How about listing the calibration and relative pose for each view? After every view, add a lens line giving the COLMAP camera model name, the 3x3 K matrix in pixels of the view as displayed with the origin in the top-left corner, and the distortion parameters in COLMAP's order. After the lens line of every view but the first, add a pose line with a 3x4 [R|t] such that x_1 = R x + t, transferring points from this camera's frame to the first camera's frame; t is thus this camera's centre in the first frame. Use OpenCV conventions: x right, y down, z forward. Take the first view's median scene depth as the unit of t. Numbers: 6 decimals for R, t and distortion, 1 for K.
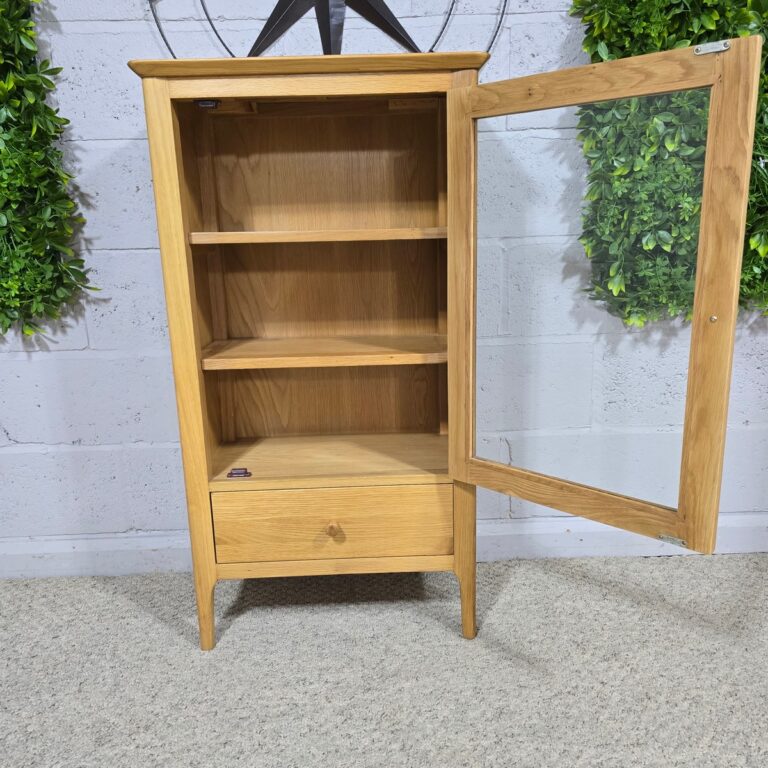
lens RADIAL K [[705.3, 0, 384.0], [0, 705.3, 384.0], [0, 0, 1]] dist [-0.008054, 0.003478]
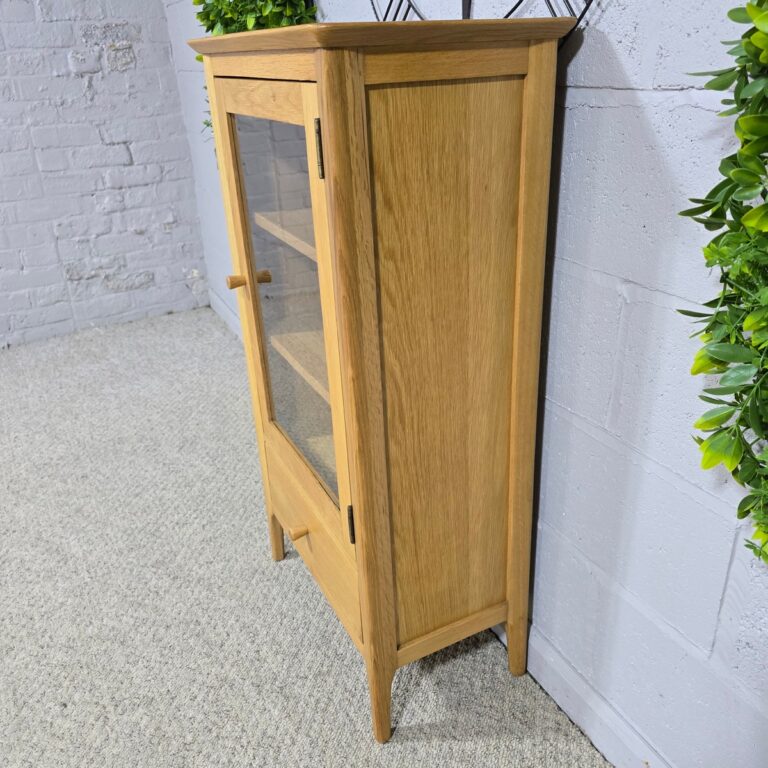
lens RADIAL K [[705.3, 0, 384.0], [0, 705.3, 384.0], [0, 0, 1]] dist [-0.008054, 0.003478]
pose [[0.423794, 0.395732, -0.814736, 0.597635], [-0.189355, 0.918340, 0.347558, -0.298719], [0.885745, 0.006982, 0.464121, 0.571987]]
